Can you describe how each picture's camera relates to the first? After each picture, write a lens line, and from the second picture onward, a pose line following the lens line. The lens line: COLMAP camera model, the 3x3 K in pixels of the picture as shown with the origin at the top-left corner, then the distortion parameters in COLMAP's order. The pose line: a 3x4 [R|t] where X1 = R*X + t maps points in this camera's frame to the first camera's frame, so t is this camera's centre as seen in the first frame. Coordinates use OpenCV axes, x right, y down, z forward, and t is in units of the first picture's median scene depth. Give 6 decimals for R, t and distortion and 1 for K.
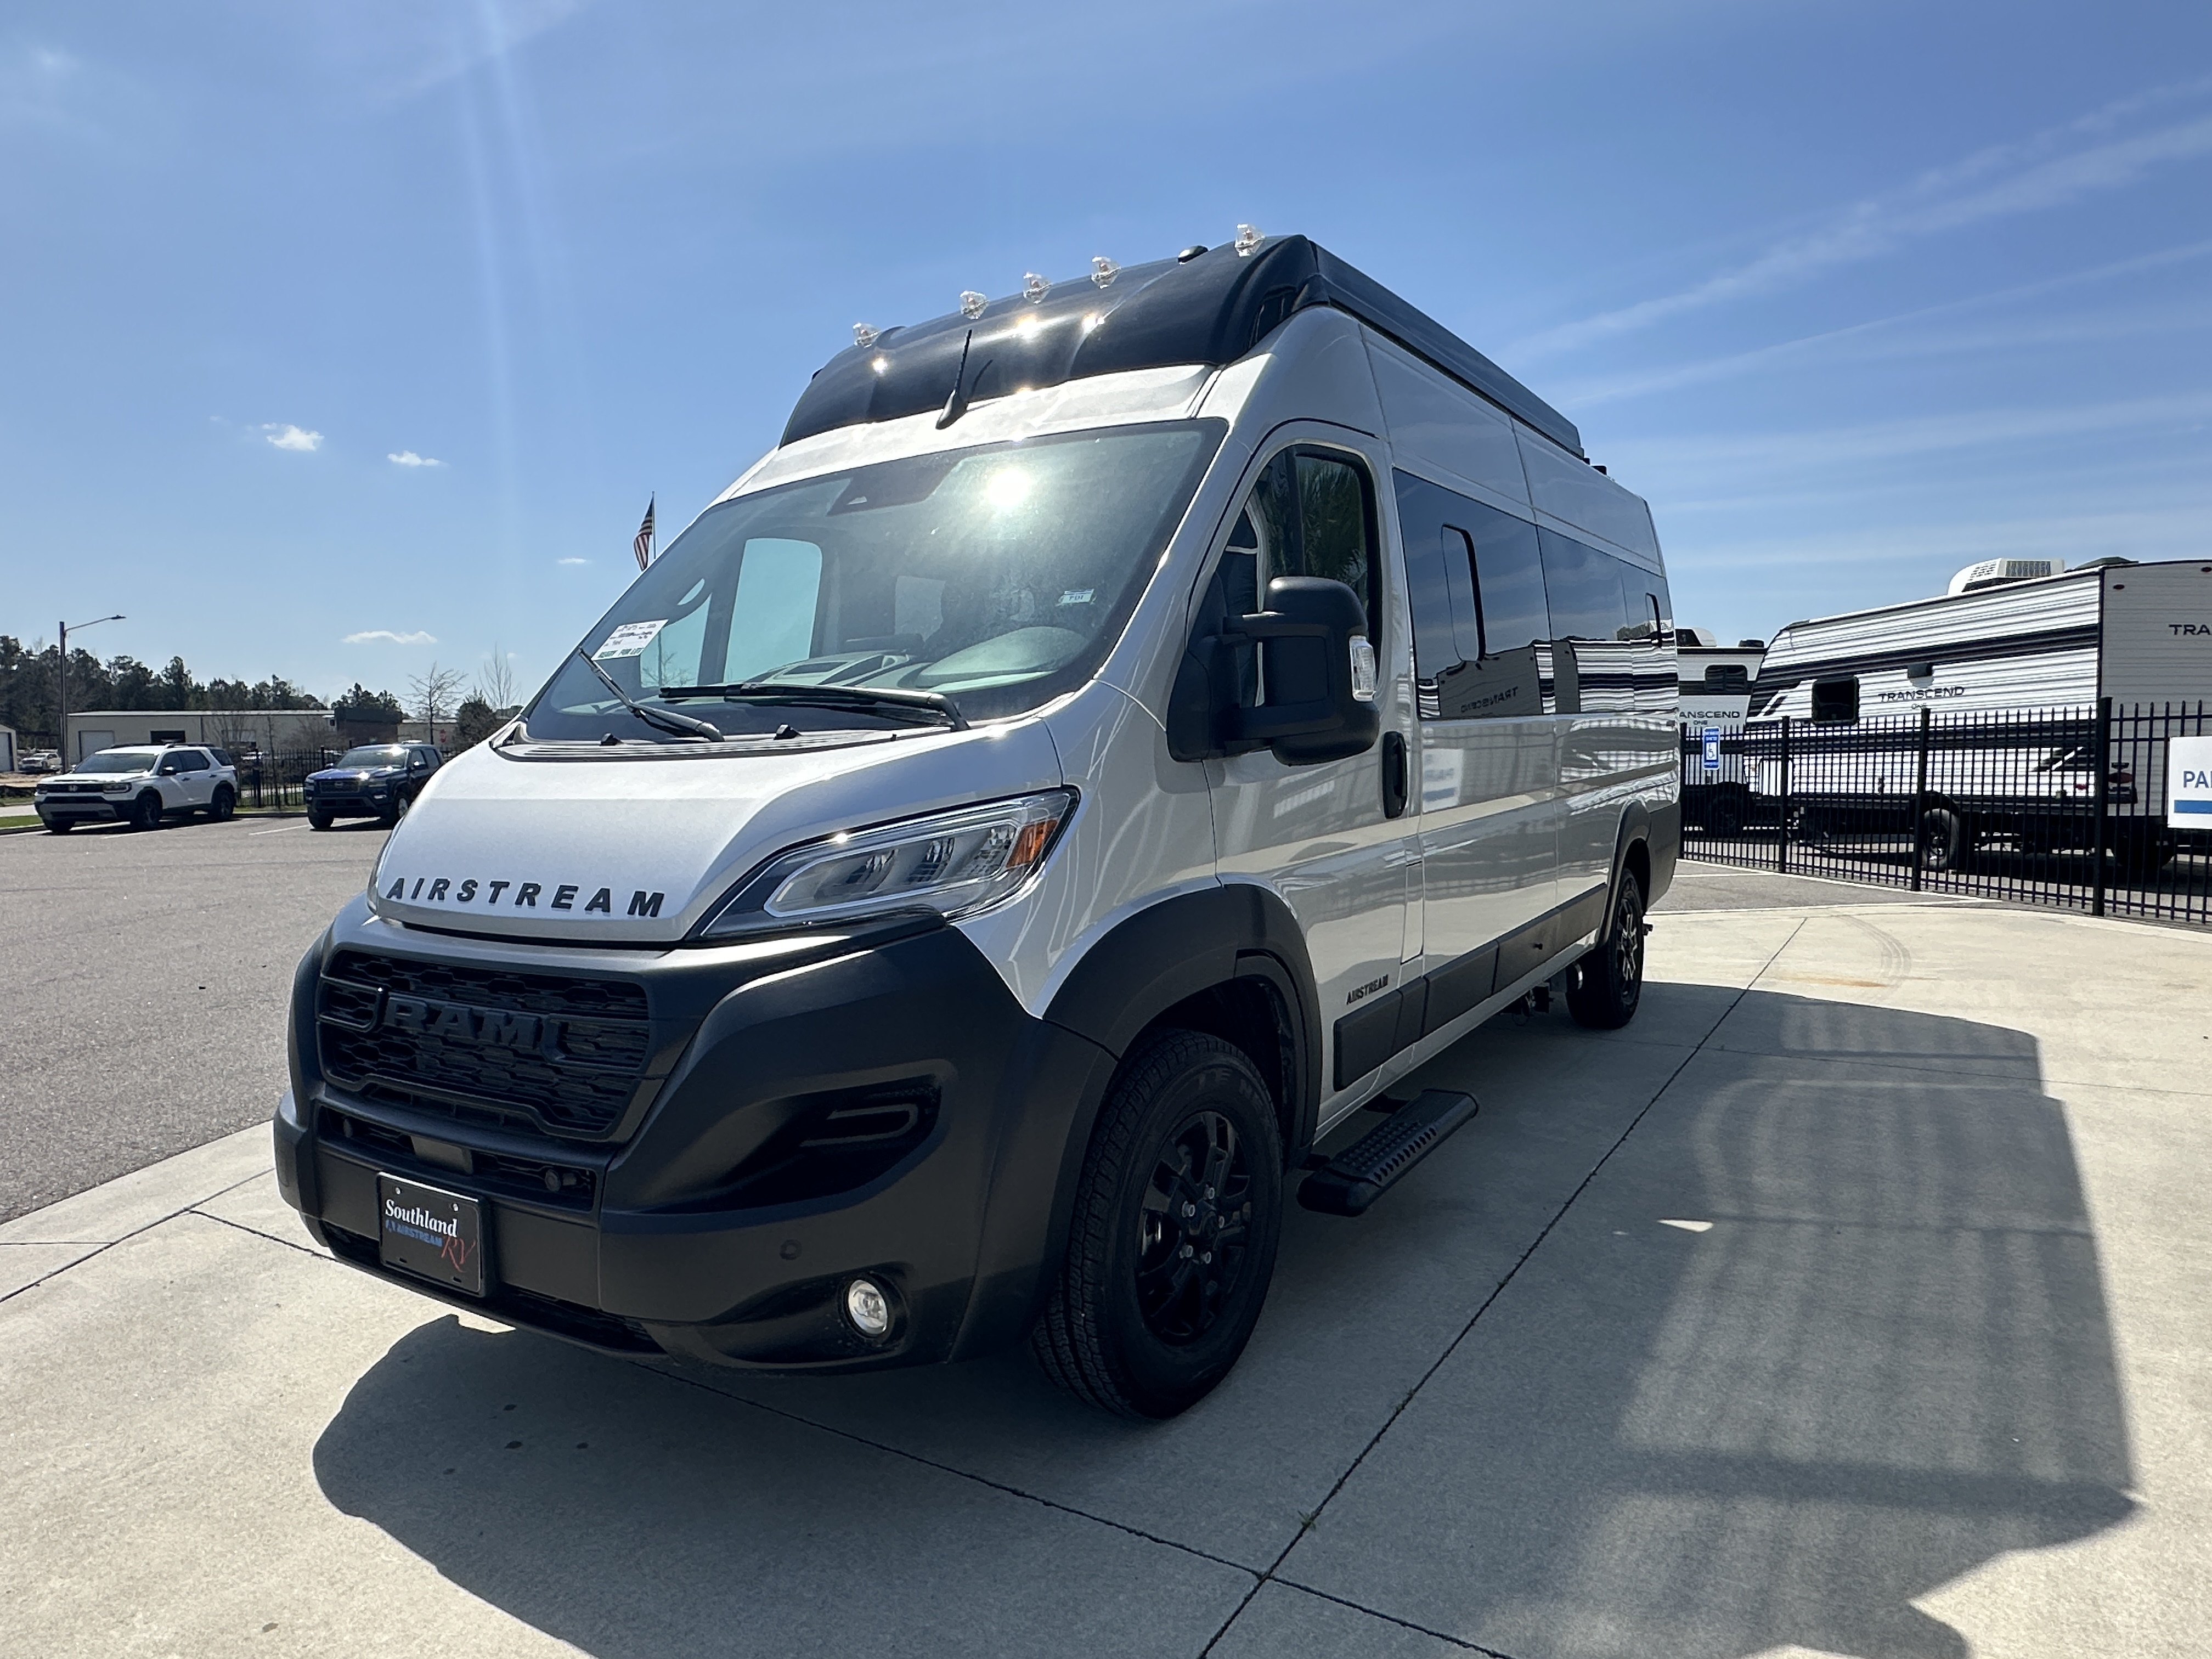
lens RADIAL K [[1334.4, 0, 1106.0], [0, 1334.4, 829.5], [0, 0, 1]] dist [-0.006635, 0.000339]
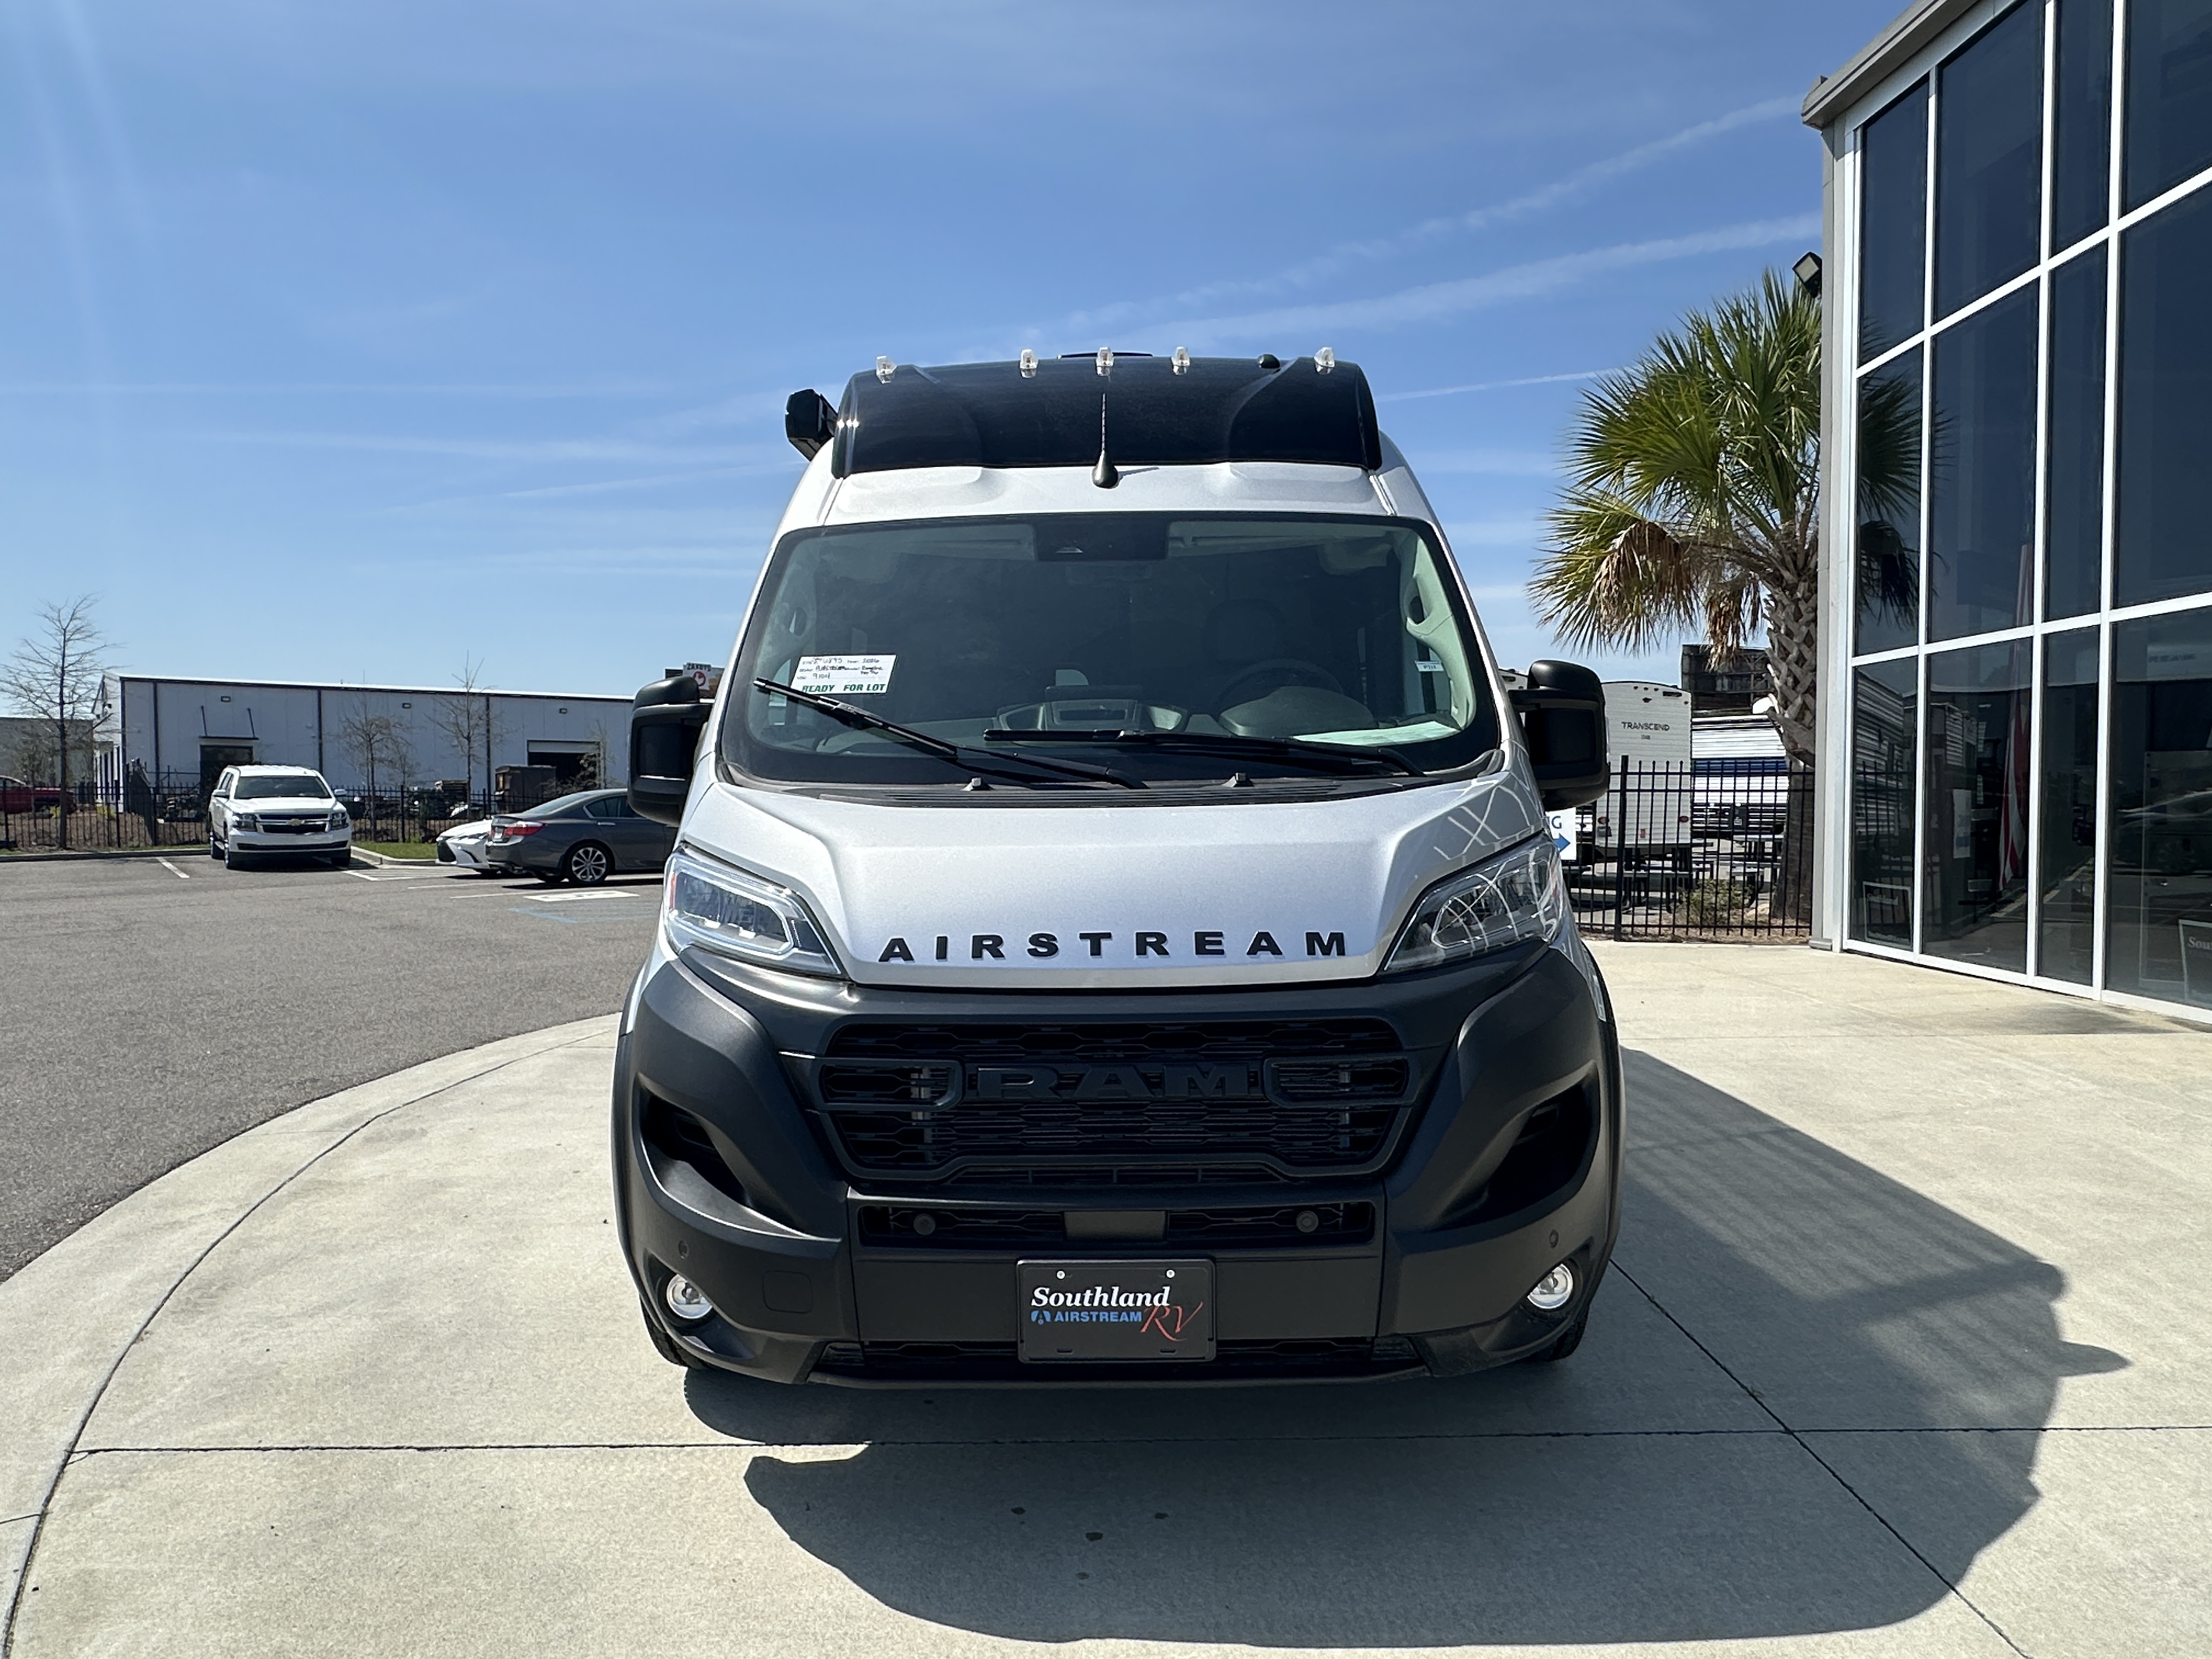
lens RADIAL K [[1334.1, 0, 1085.8], [0, 1334.1, 829.1], [0, 0, 1]] dist [-0.005036, 0.000367]
pose [[0.851784, -0.007688, 0.523837, -0.946416], [0.026444, 0.999249, -0.028335, -0.007977], [-0.523225, 0.037987, 0.851347, 0.189312]]
